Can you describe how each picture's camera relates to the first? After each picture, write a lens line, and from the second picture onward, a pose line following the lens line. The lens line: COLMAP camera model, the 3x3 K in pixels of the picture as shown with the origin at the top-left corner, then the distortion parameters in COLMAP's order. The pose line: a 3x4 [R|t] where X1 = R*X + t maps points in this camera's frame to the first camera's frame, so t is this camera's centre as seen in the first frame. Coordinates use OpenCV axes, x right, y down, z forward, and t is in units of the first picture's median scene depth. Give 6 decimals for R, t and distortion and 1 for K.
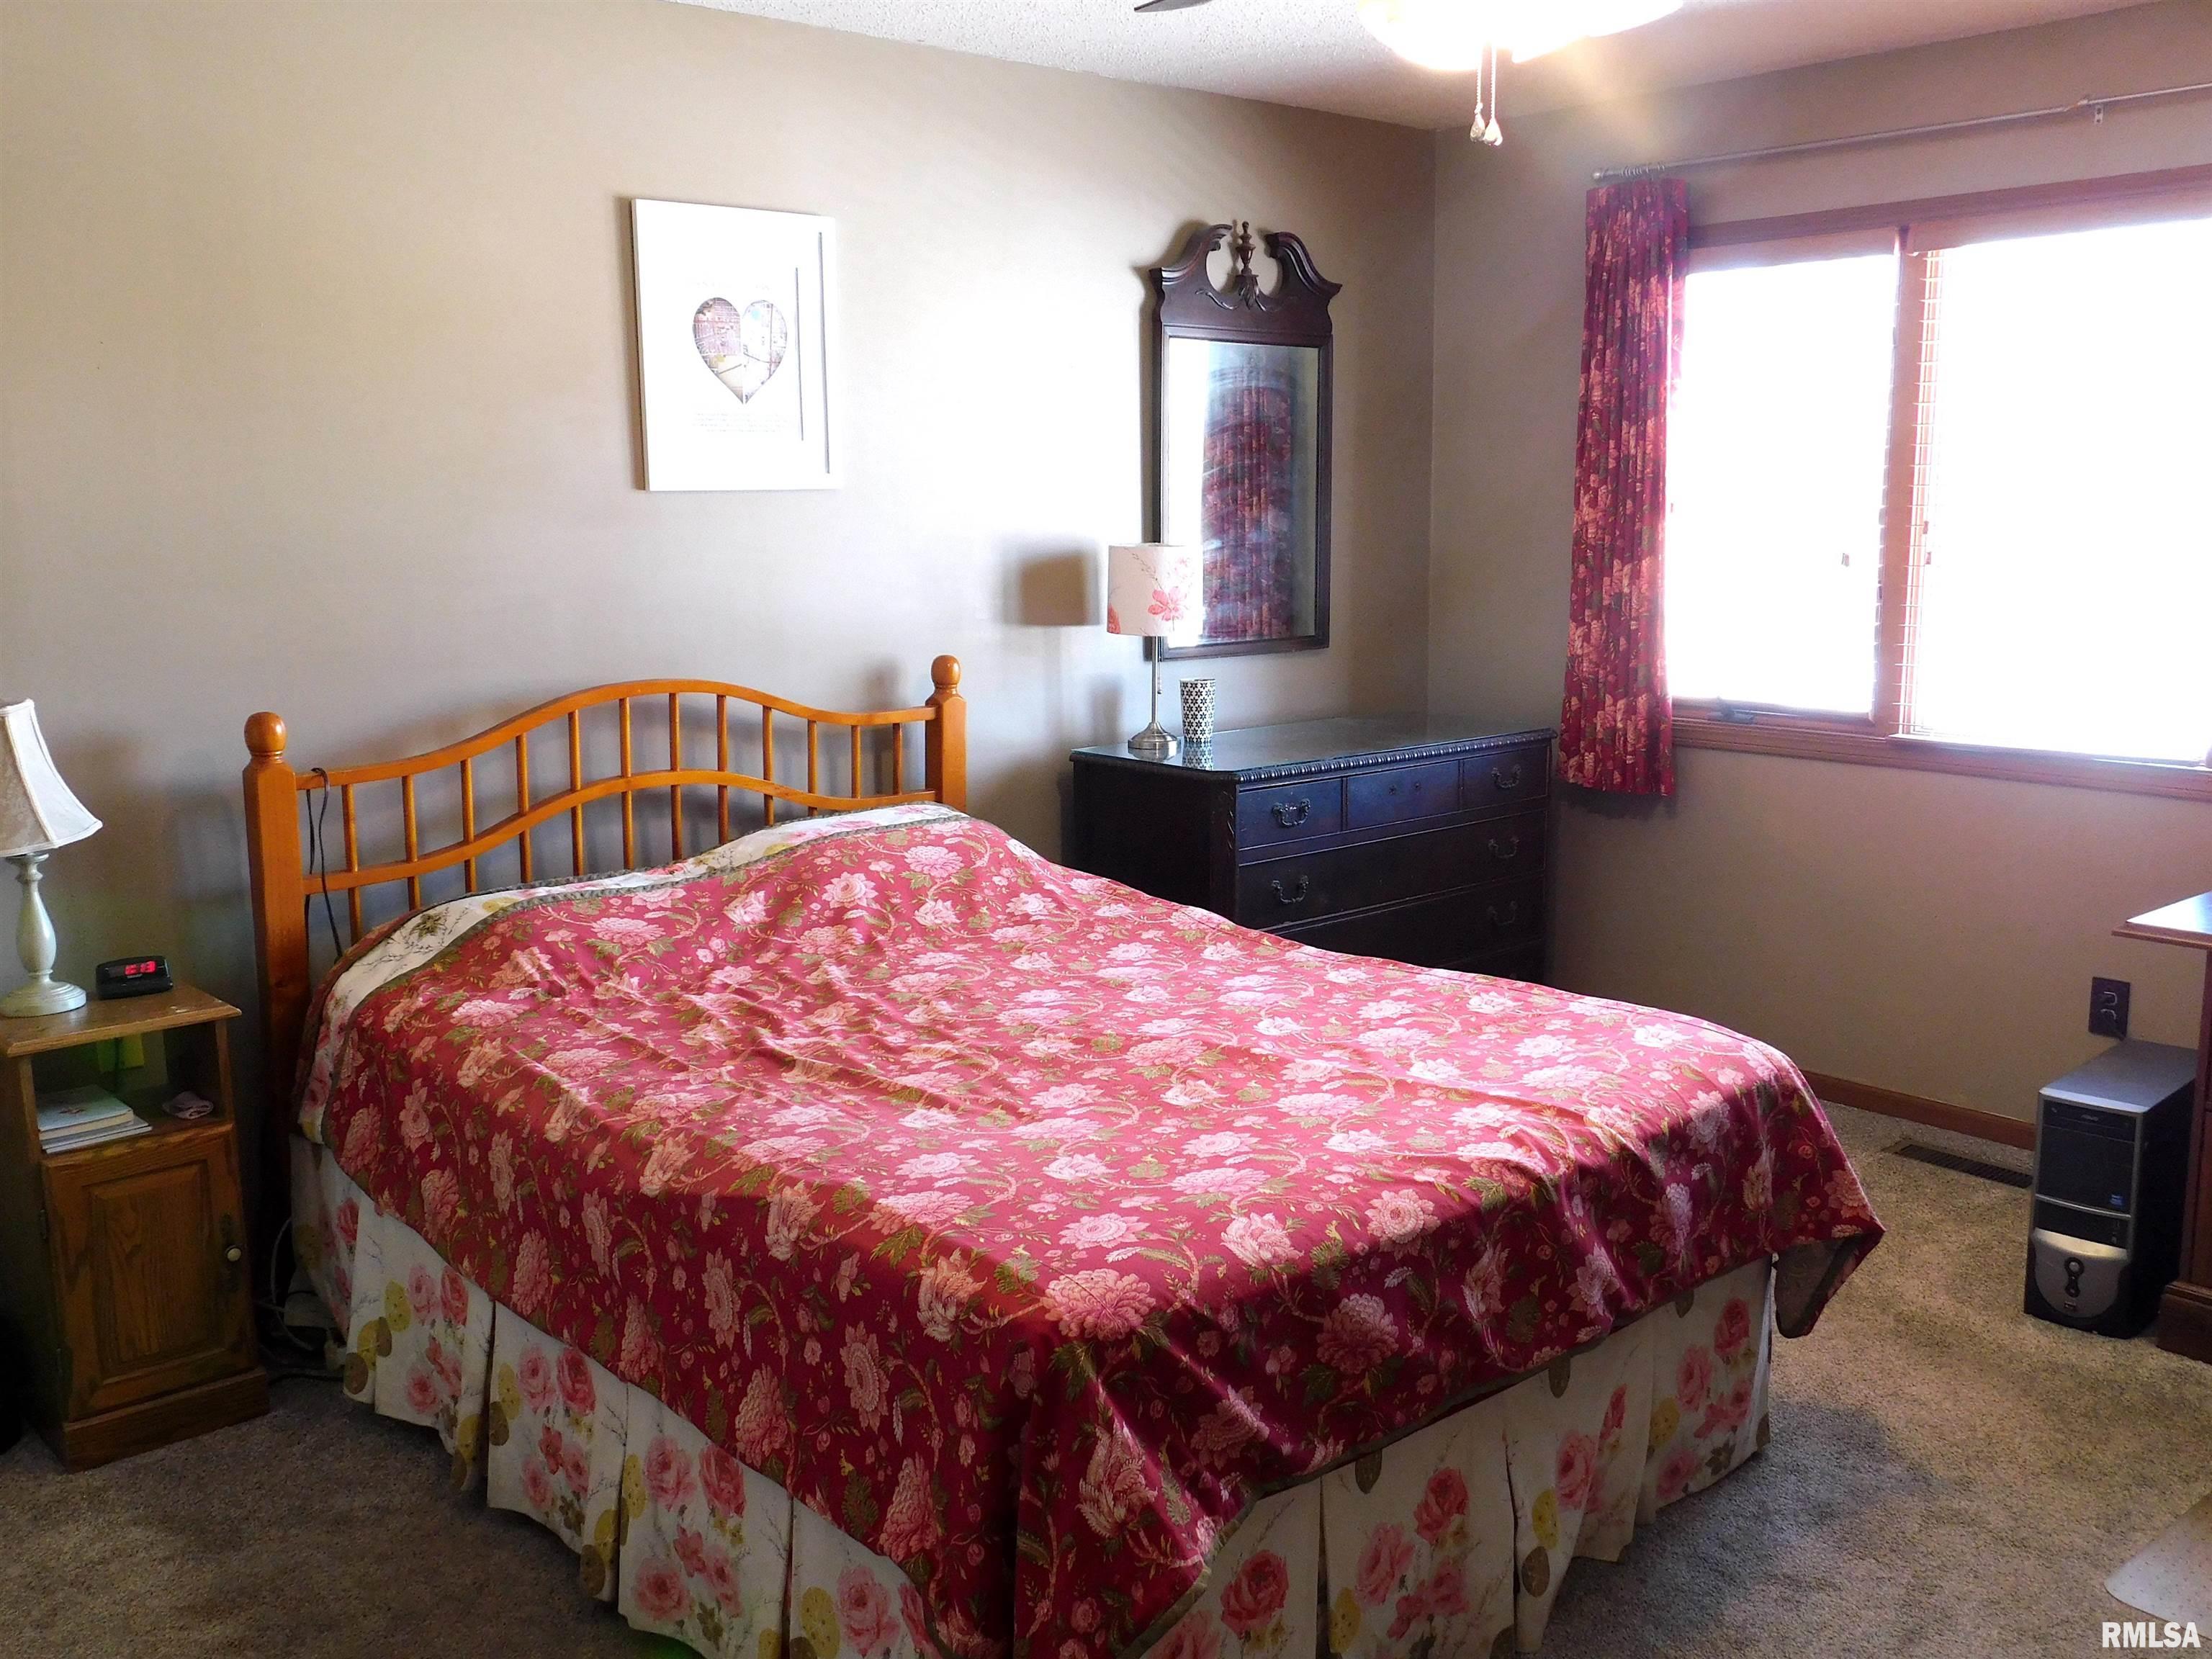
lens RADIAL K [[1961.4, 0, 1107.9], [0, 1961.4, 831.3], [0, 0, 1]] dist [-0.005292, -0.000476]
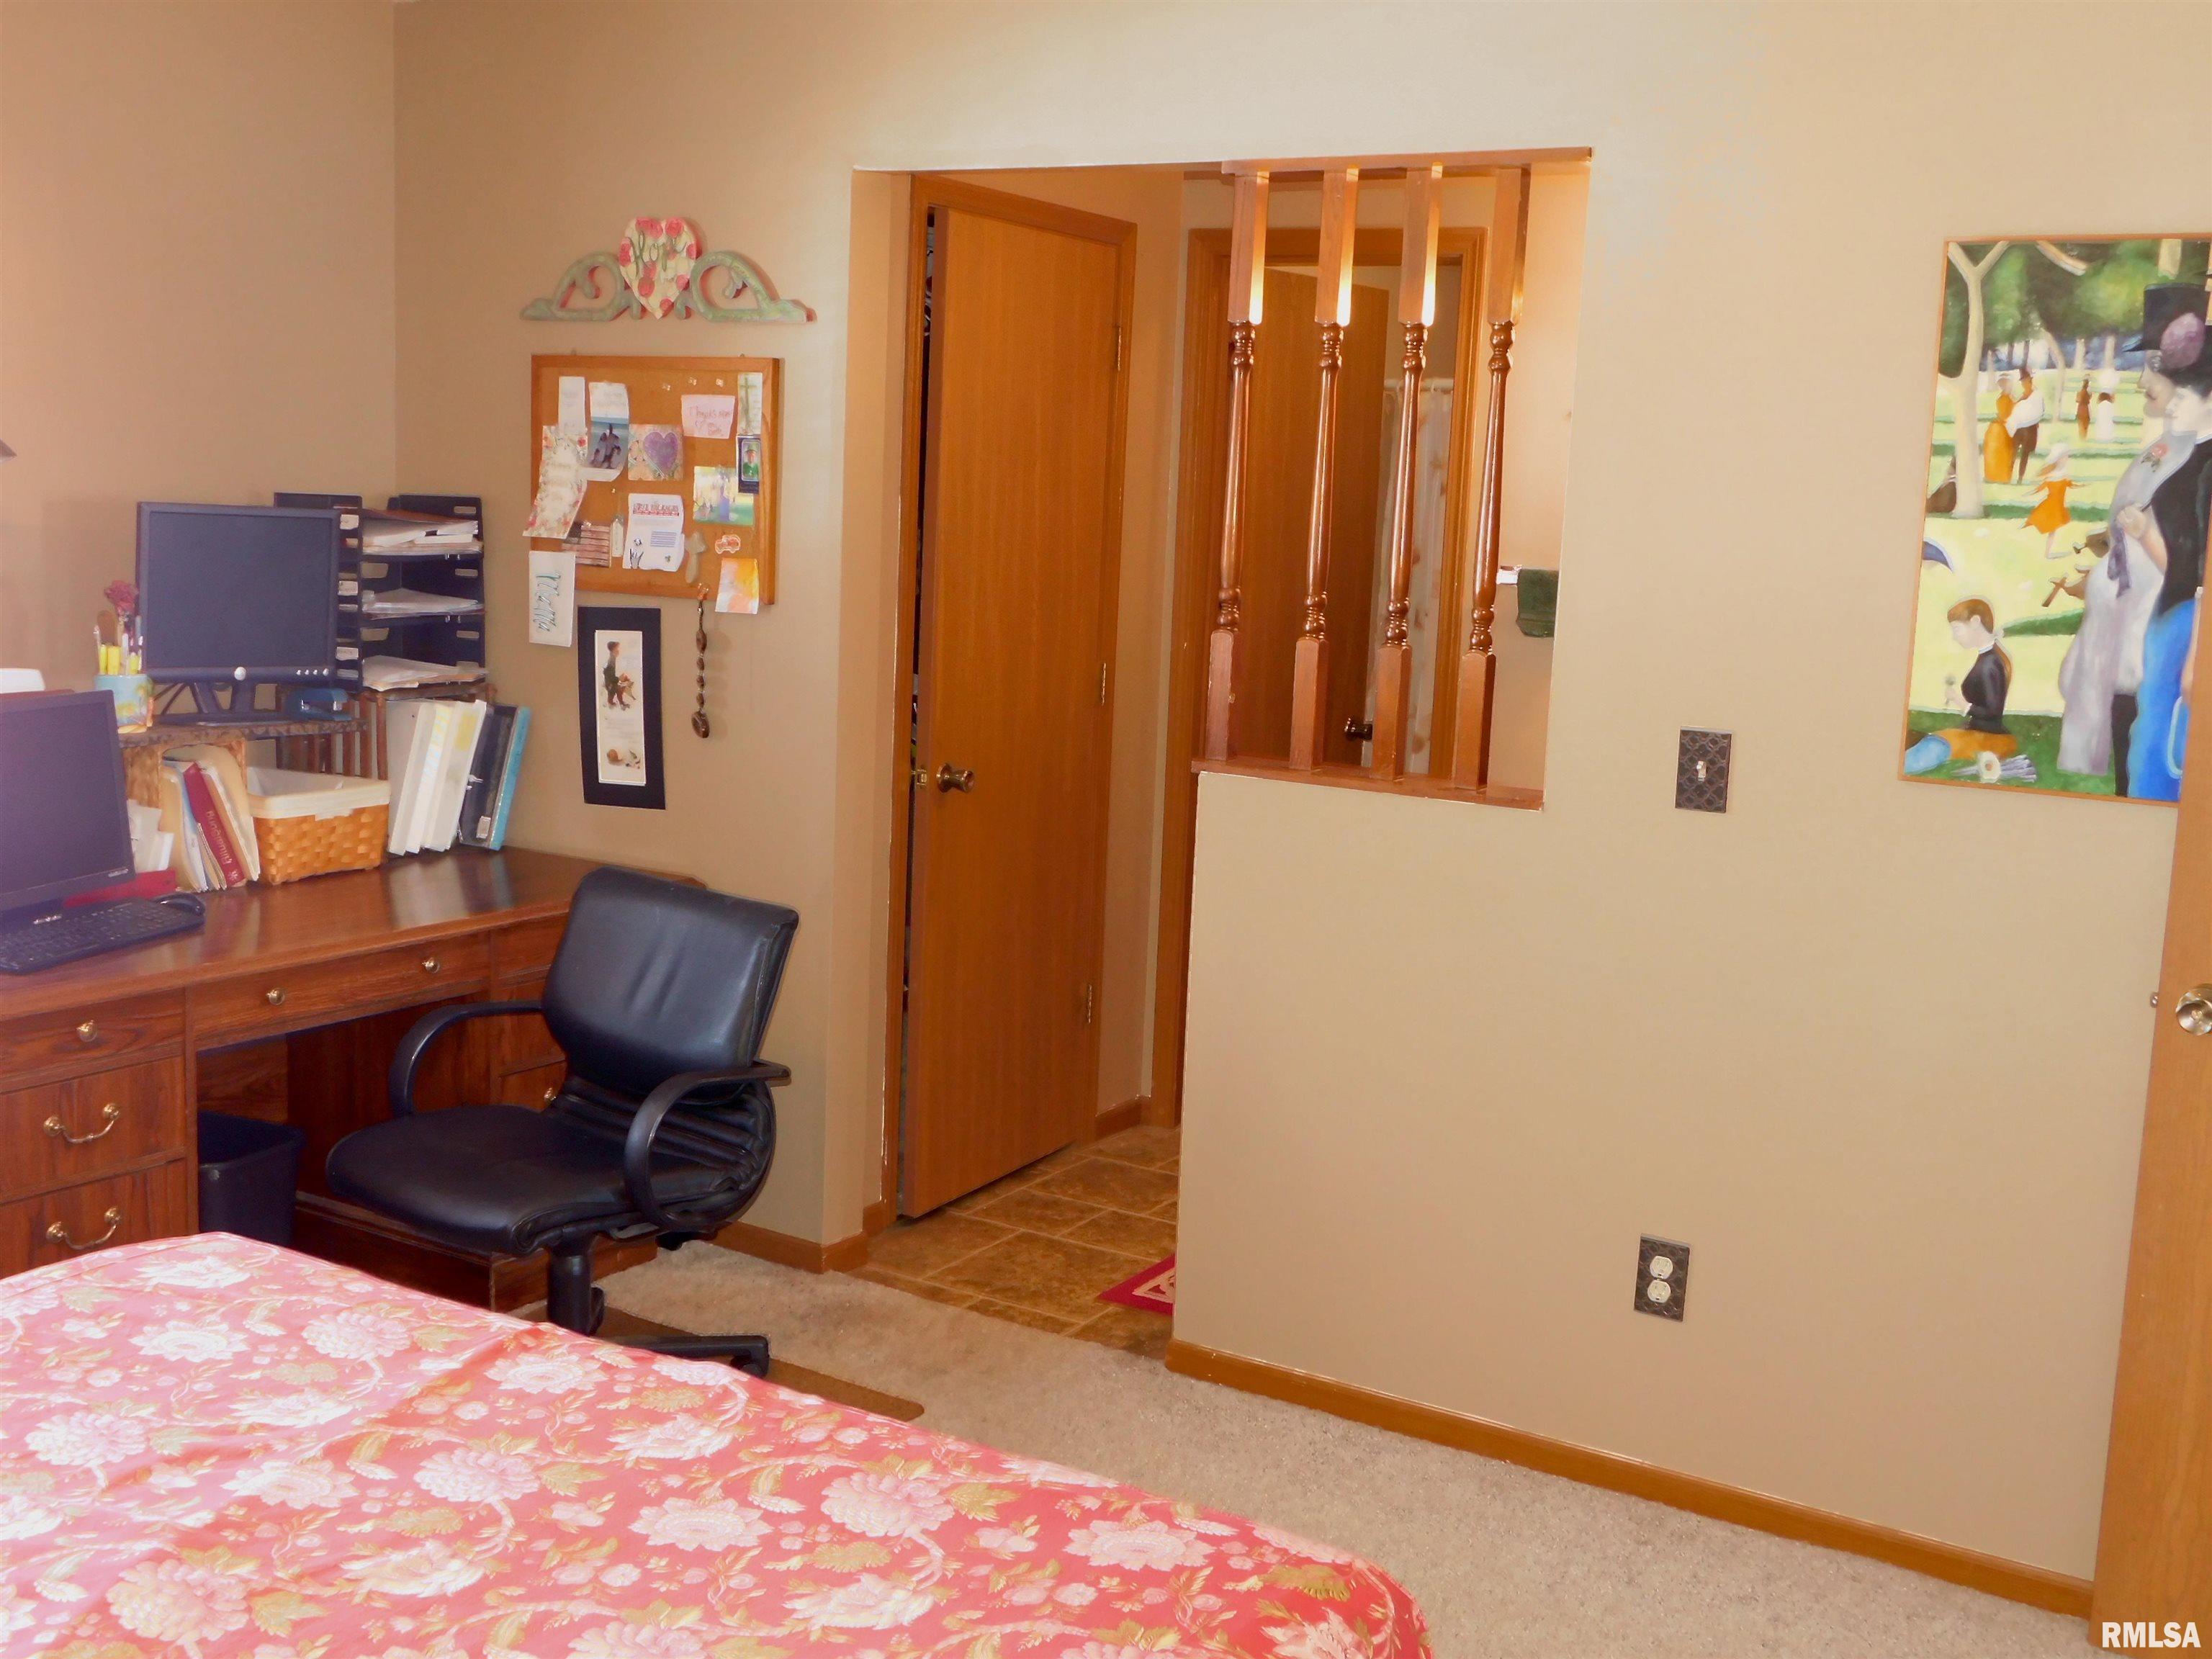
lens RADIAL K [[2316.6, 0, 1108.3], [0, 2316.6, 831.0], [0, 0, 1]] dist [0.021724, 0.000000]
pose [[-0.292301, -0.142512, 0.945648, -0.594192], [0.124293, 0.974786, 0.185322, -0.167788], [-0.948215, 0.171708, -0.267218, 0.903756]]
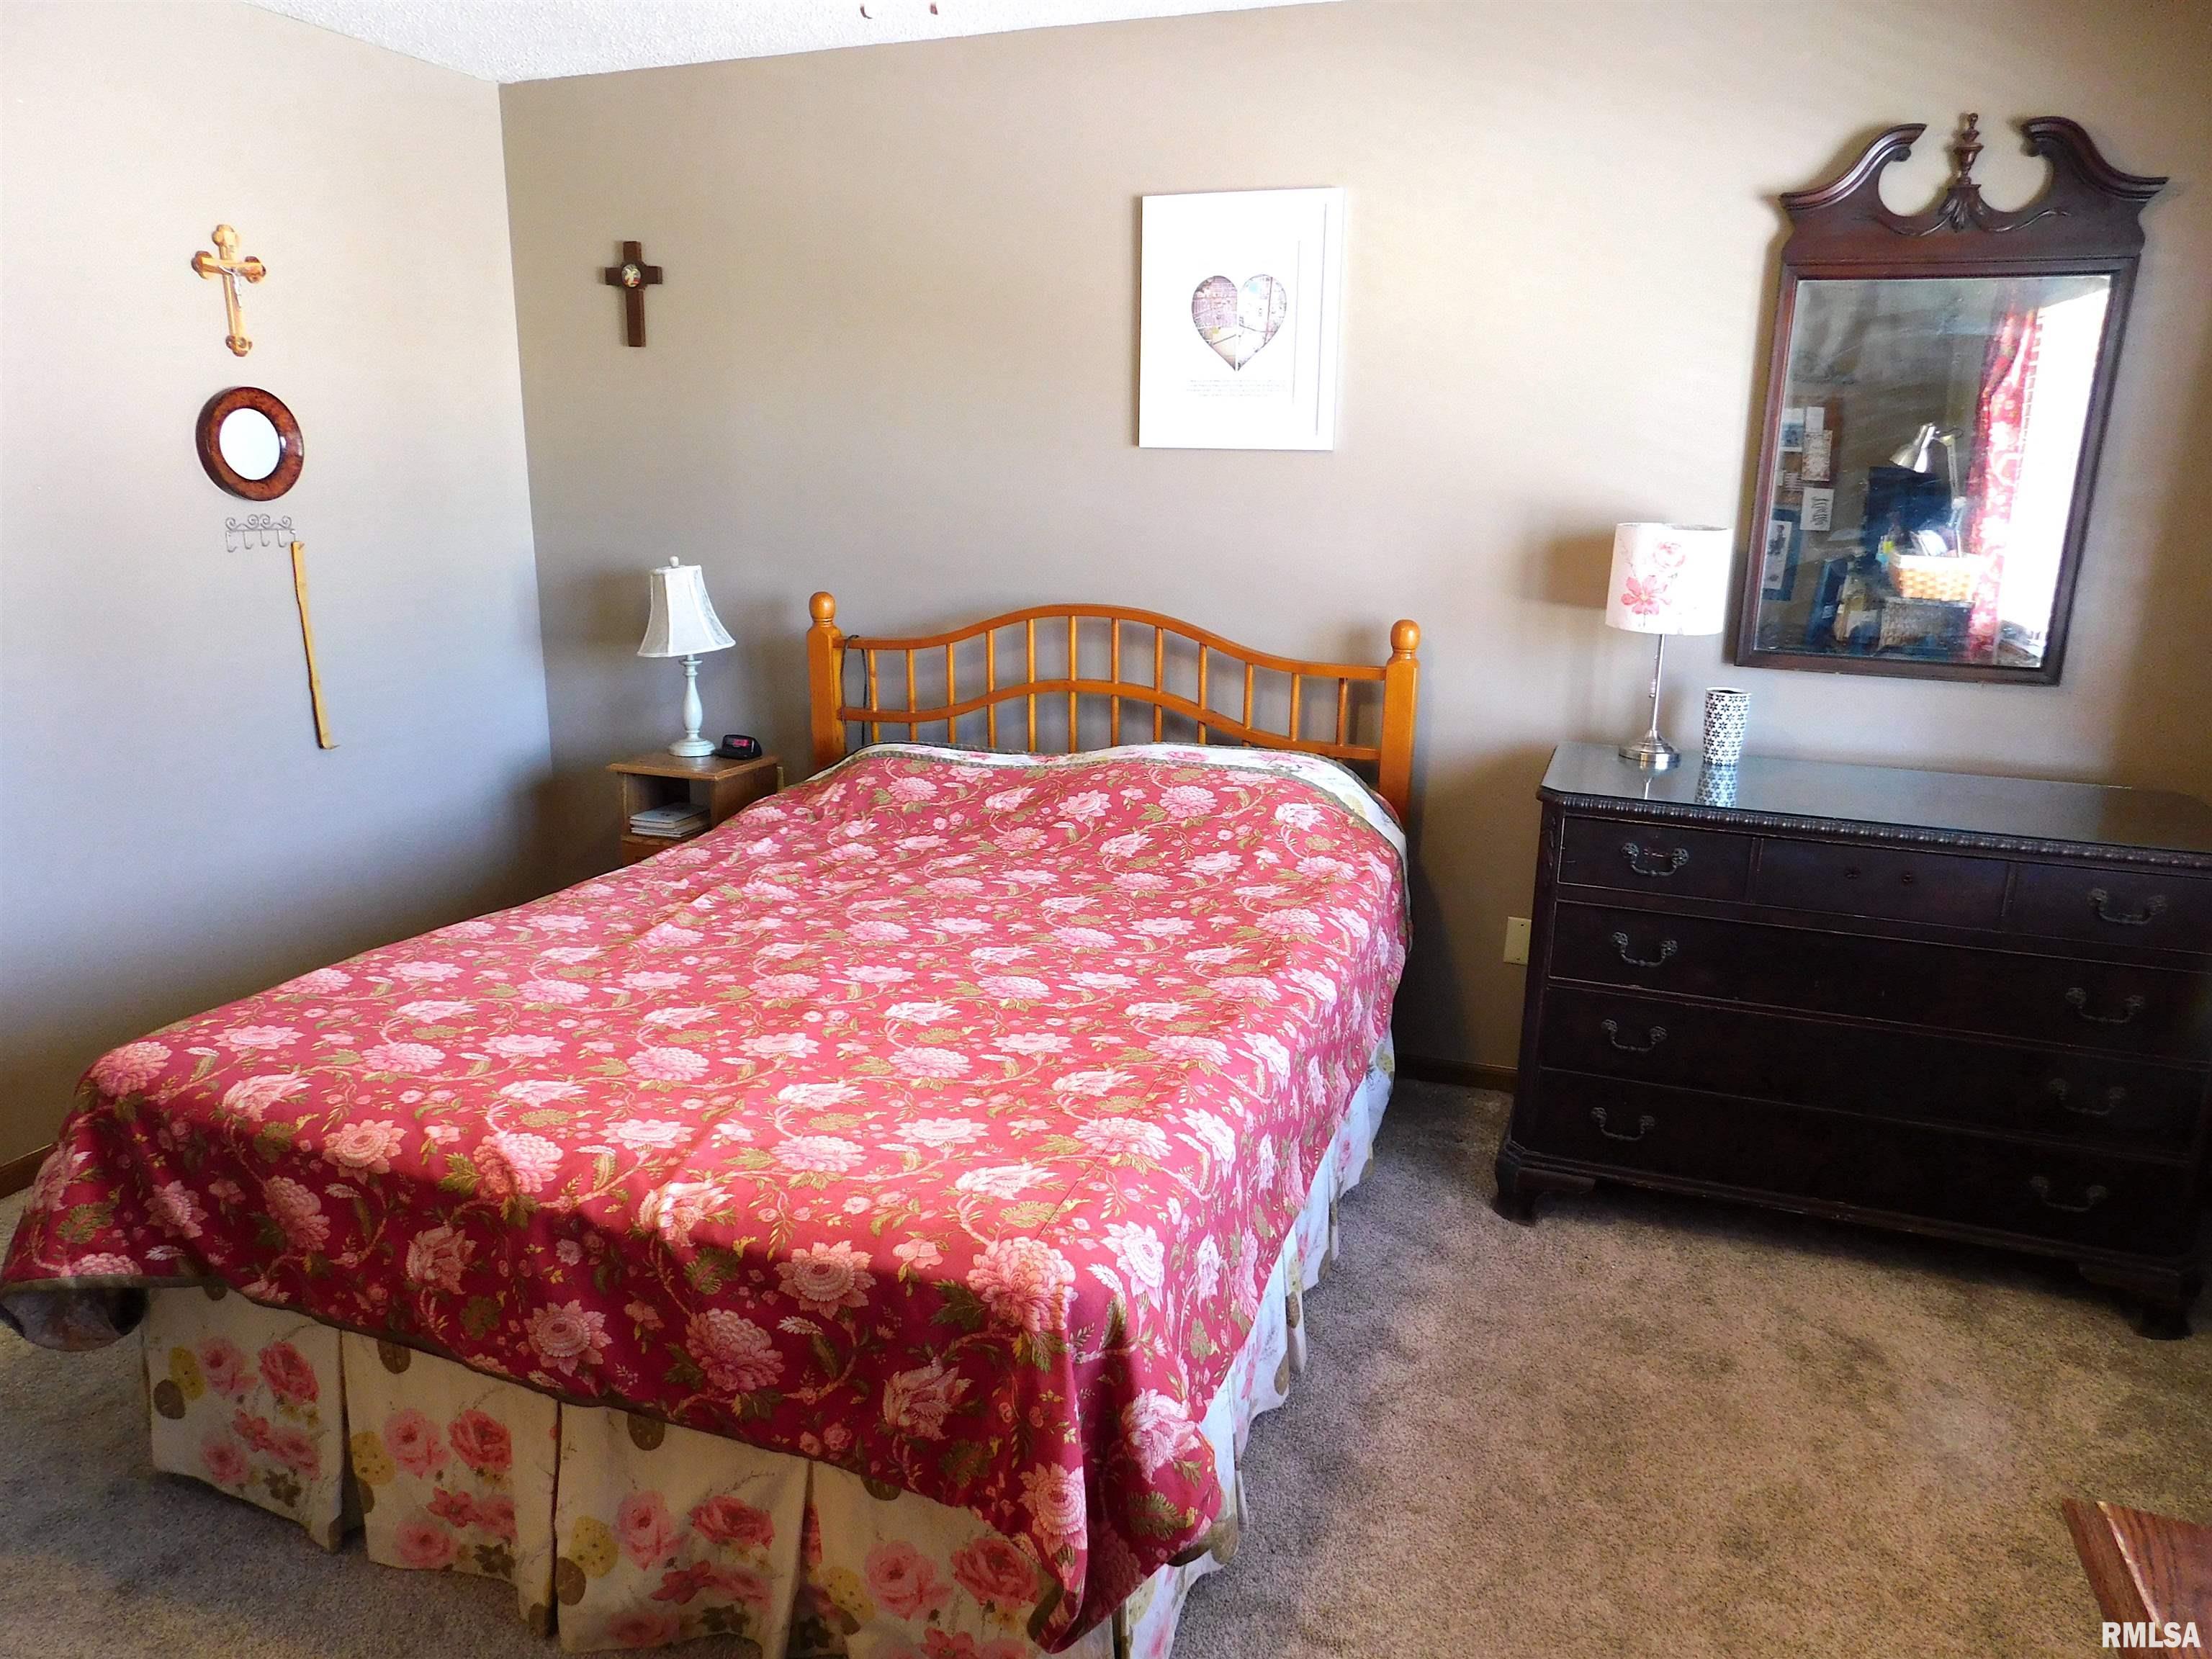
lens RADIAL K [[1476.3, 0, 1106.0], [0, 1476.3, 823.2], [0, 0, 1]] dist [-0.024821, 0.002139]
pose [[0.467865, 0.235967, -0.851717, 0.779041], [-0.169295, 0.969781, 0.175679, -0.144895], [0.867434, 0.061998, 0.493675, 0.754775]]
